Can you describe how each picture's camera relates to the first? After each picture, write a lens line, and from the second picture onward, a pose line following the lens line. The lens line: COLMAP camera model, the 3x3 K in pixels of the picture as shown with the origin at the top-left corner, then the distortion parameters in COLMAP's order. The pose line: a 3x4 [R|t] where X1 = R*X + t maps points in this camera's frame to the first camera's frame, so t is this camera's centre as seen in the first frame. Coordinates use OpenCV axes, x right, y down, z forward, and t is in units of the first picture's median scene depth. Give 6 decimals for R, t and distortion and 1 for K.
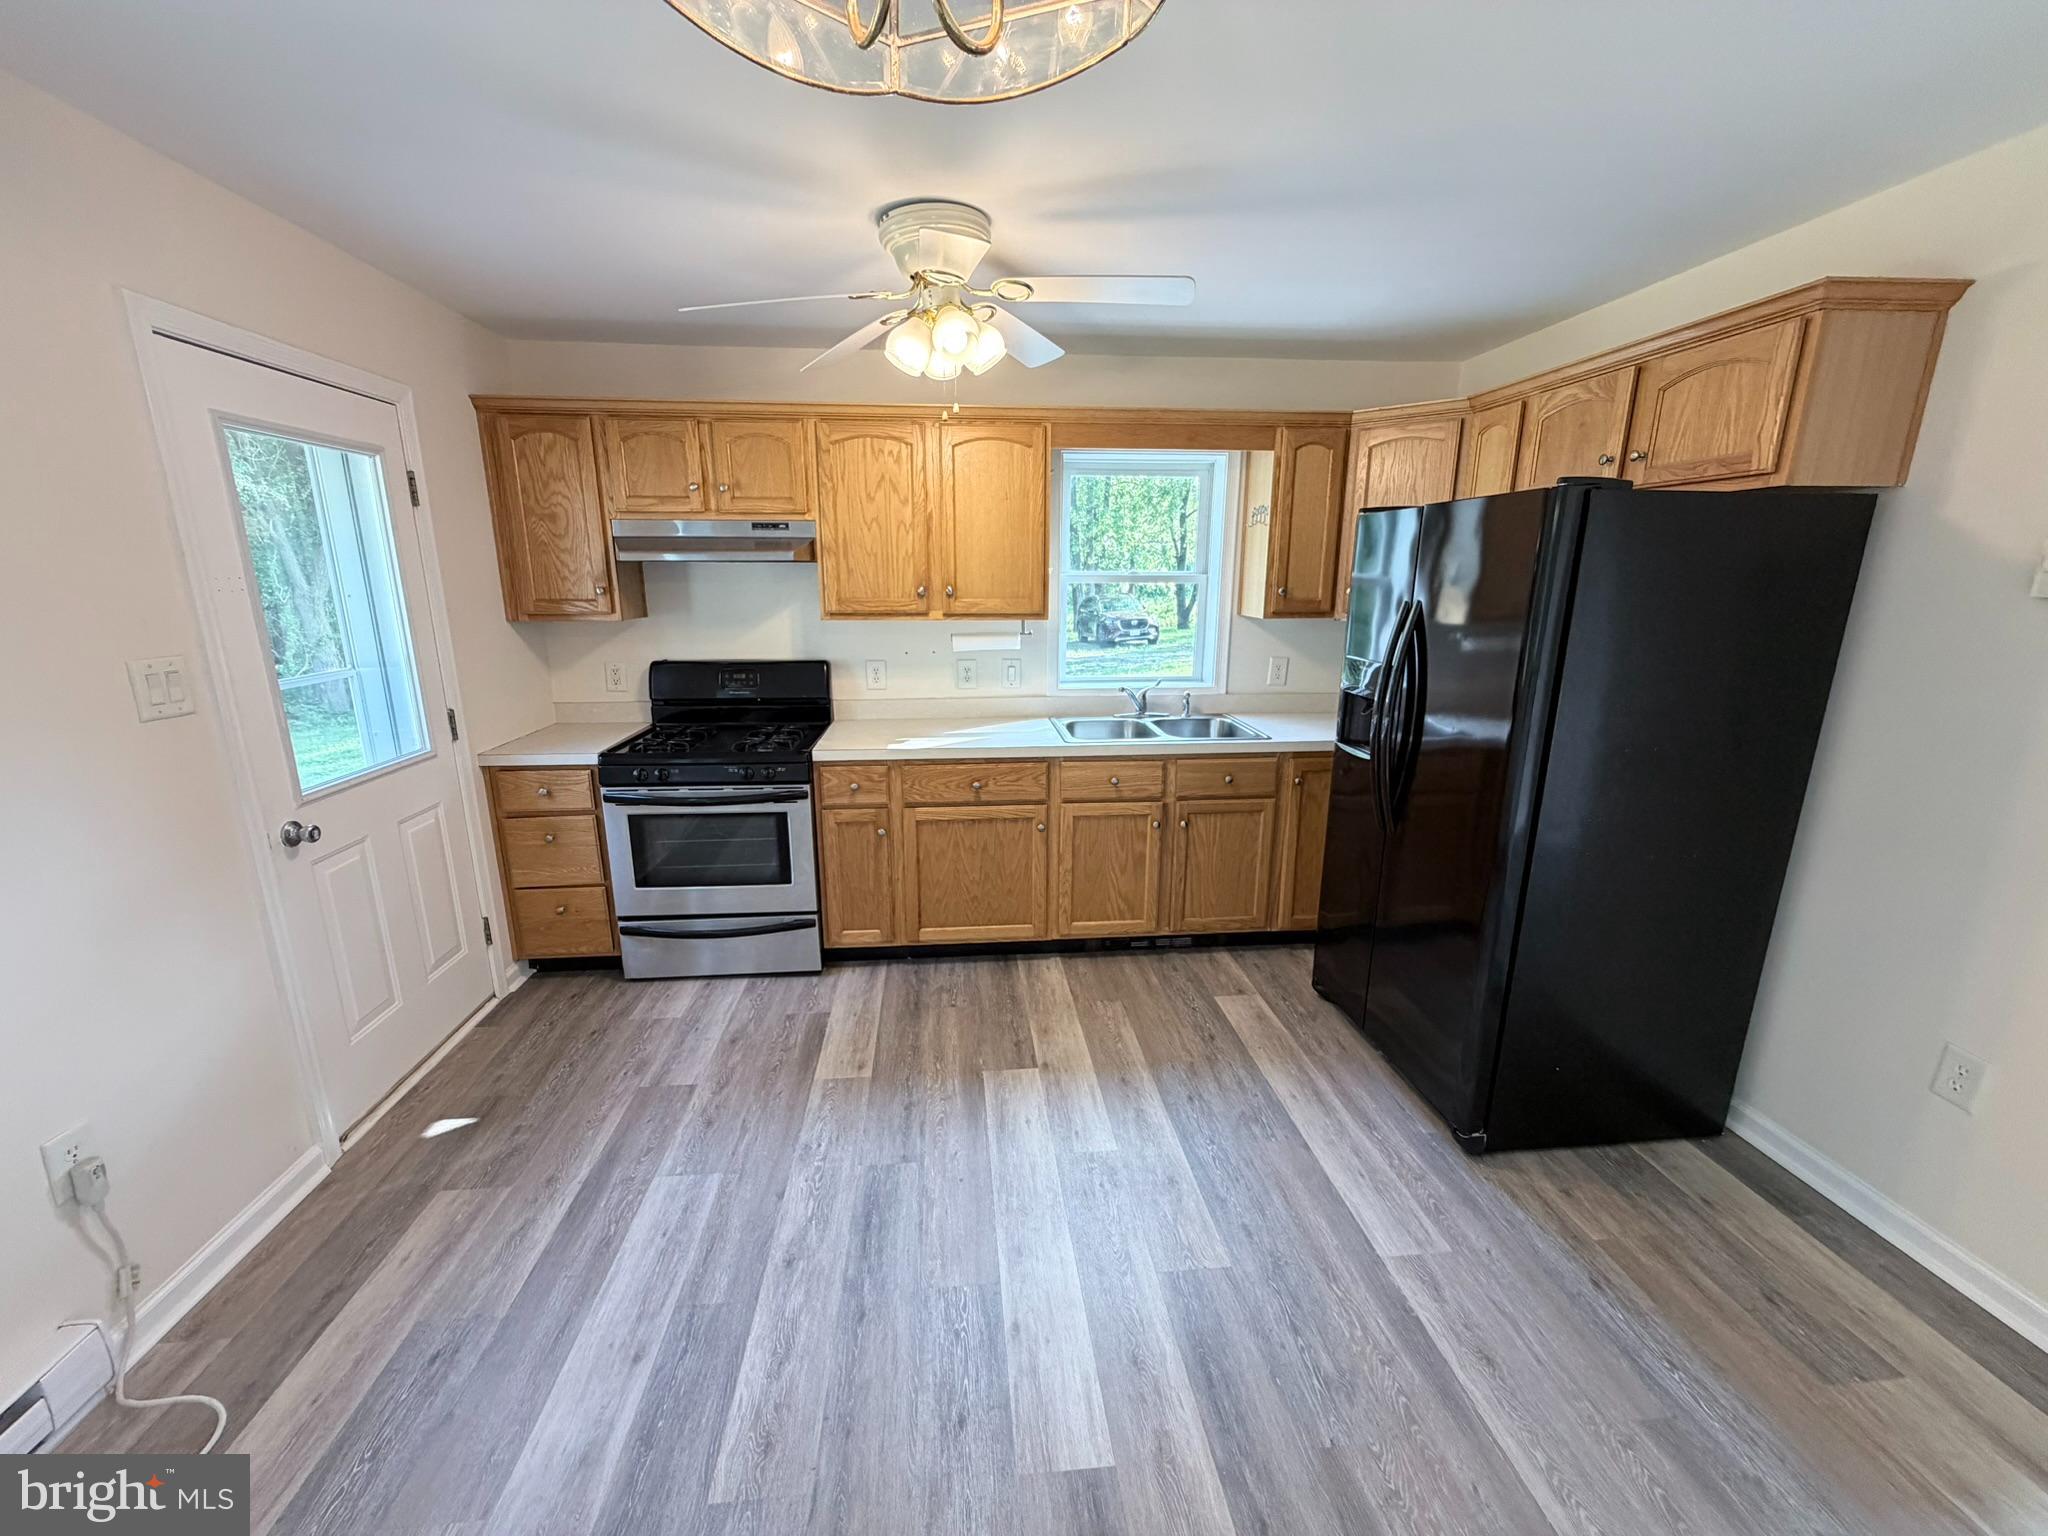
lens RADIAL K [[821.0, 0, 1016.3], [0, 821.0, 772.1], [0, 0, 1]] dist [0.002002, -0.000488]
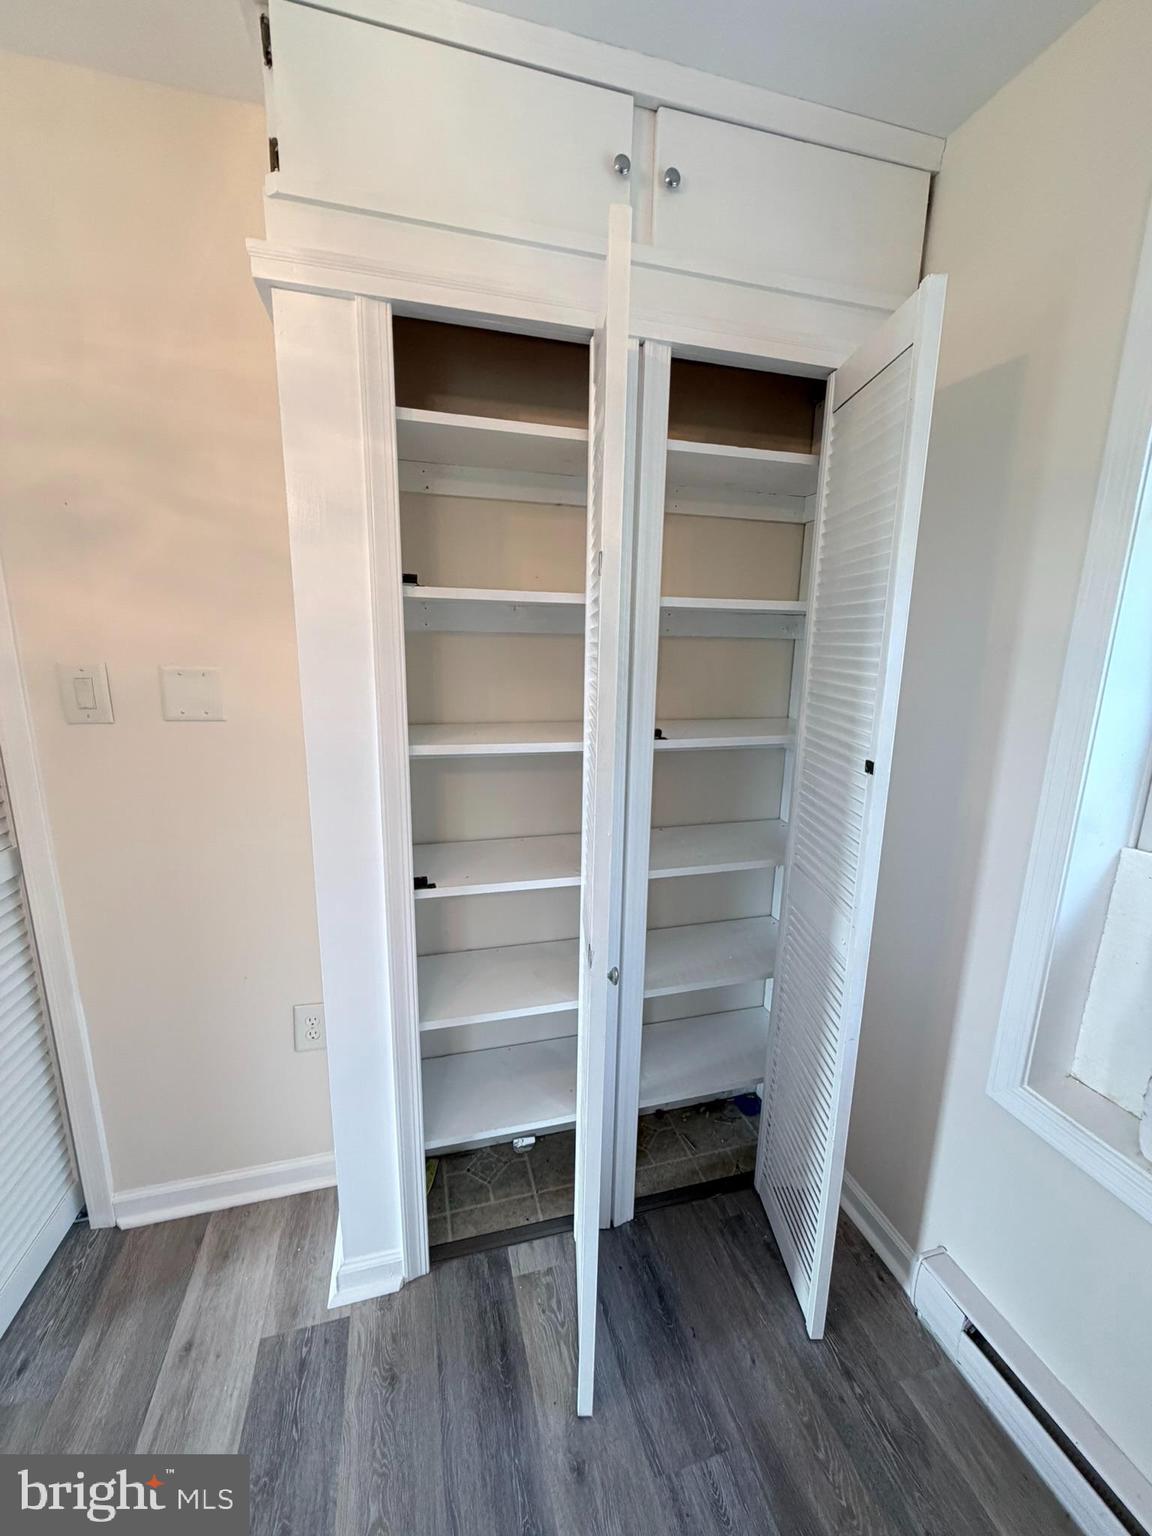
lens RADIAL K [[615.7, 0, 574.2], [0, 615.7, 770.0], [0, 0, 1]] dist [0.002002, -0.000488]
pose [[-0.981133, 0.020749, -0.192217, -0.561955], [-0.064245, 0.902738, 0.425368, -0.271768], [0.182348, 0.429691, -0.884373, 1.012665]]
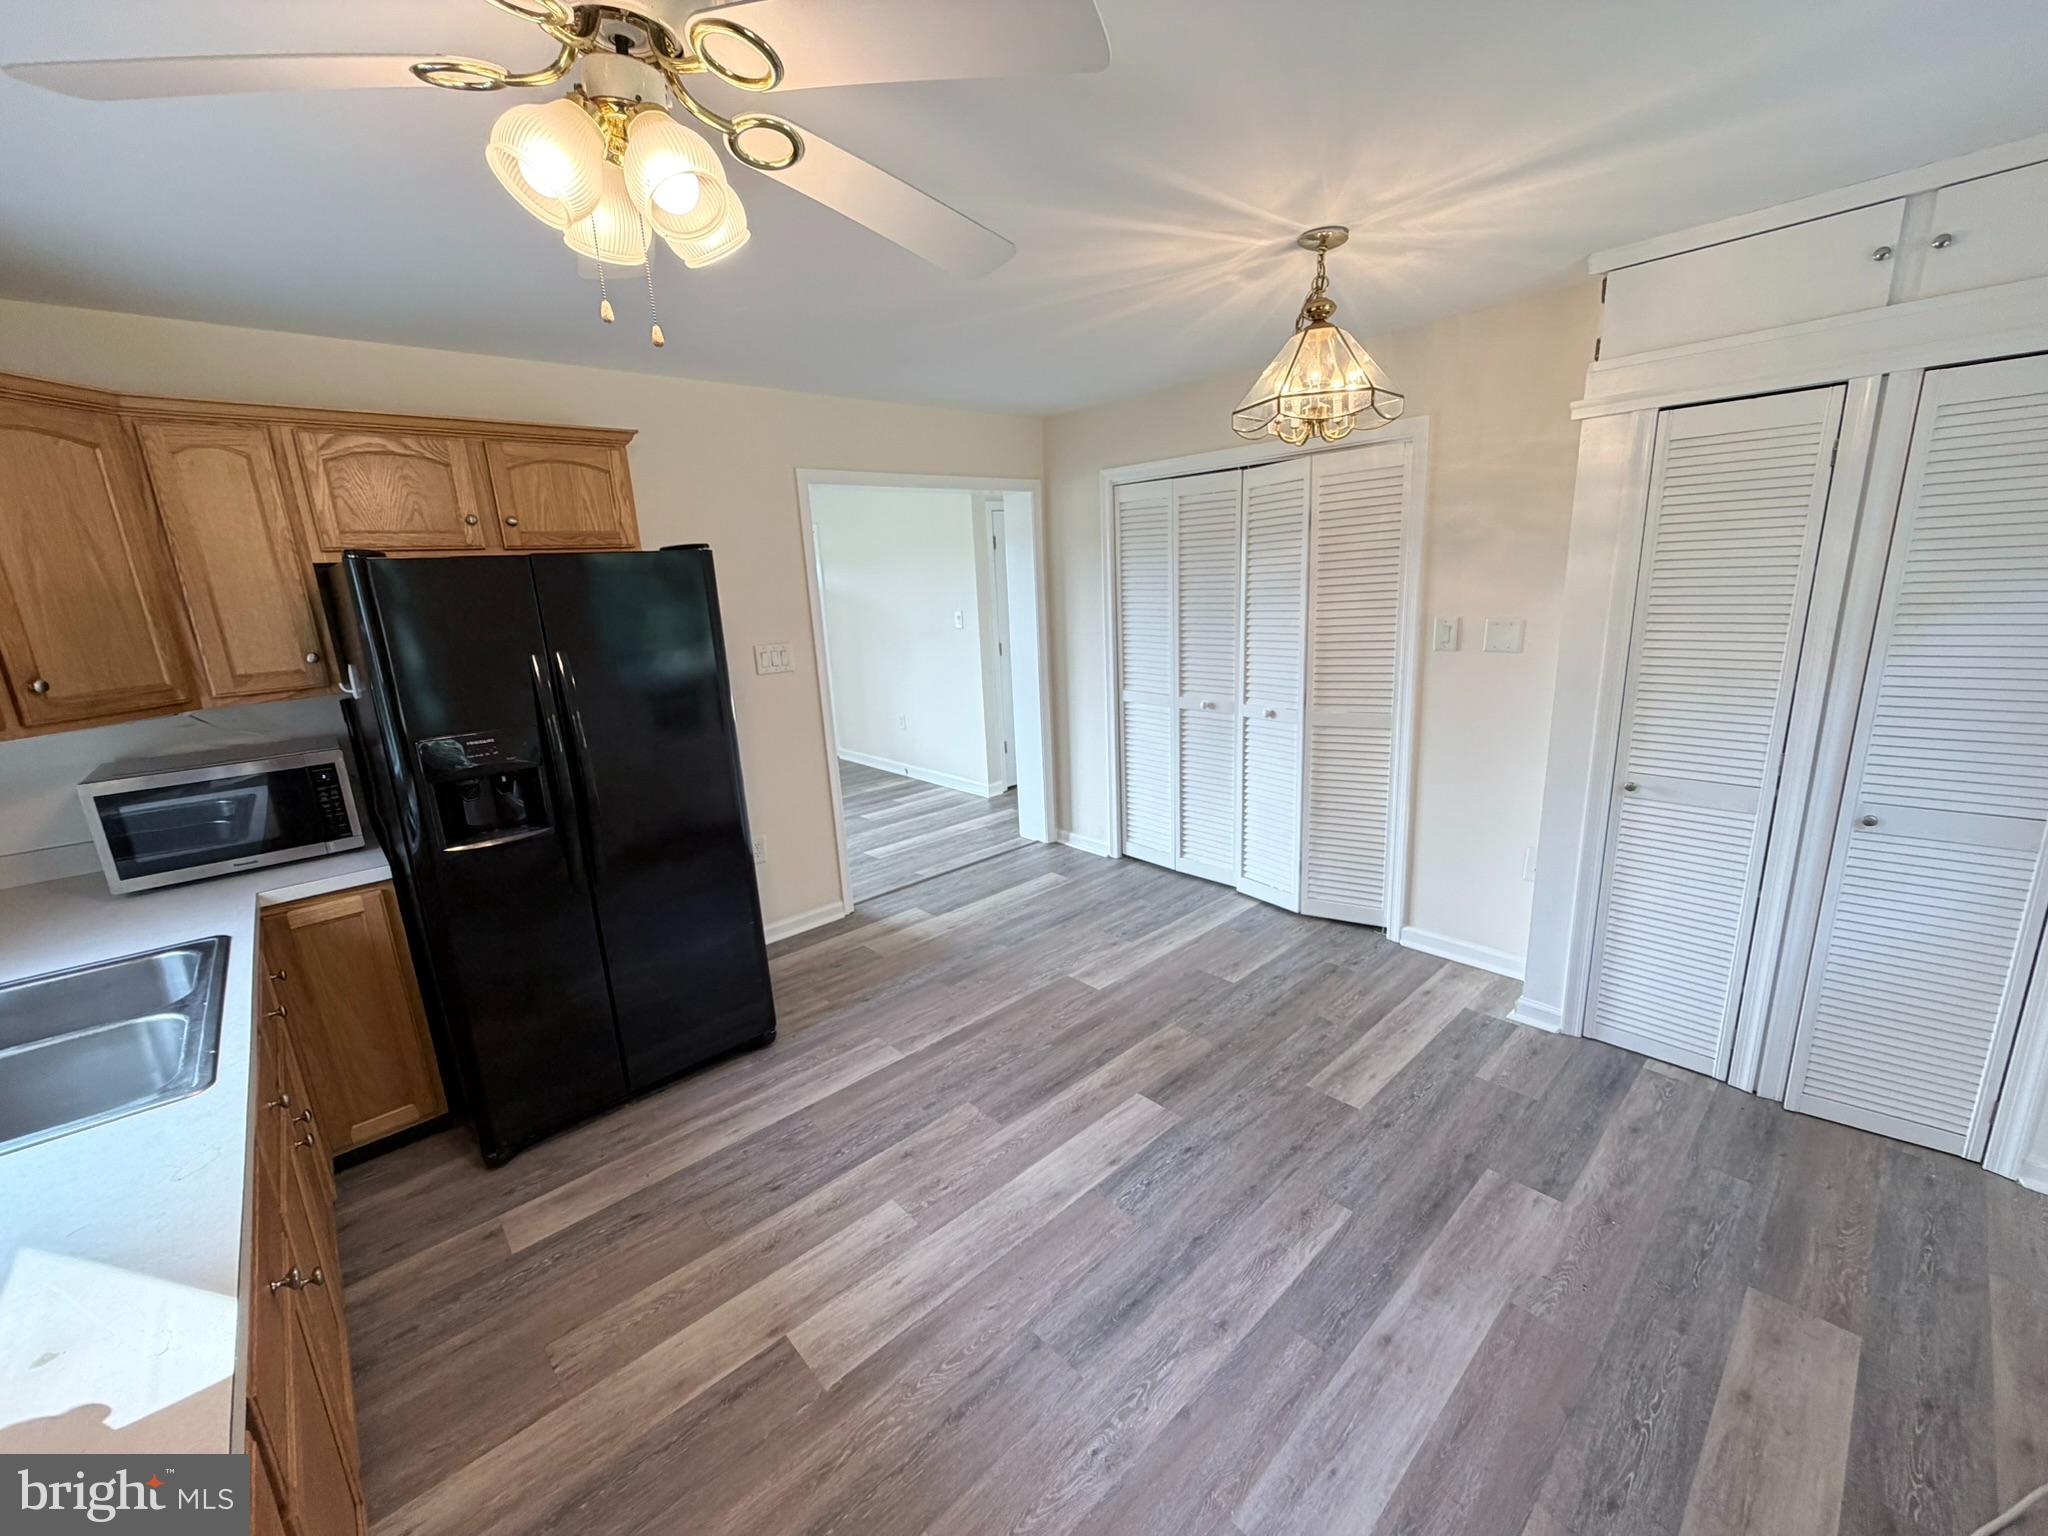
lens RADIAL K [[821.0, 0, 1020.6], [0, 821.0, 770.1], [0, 0, 1]] dist [0.002002, -0.000488]
pose [[-0.605396, -0.159321, 0.779816, -0.584833], [0.232717, 0.901514, 0.364850, -0.288682], [-0.761143, 0.402354, -0.508696, 1.060364]]
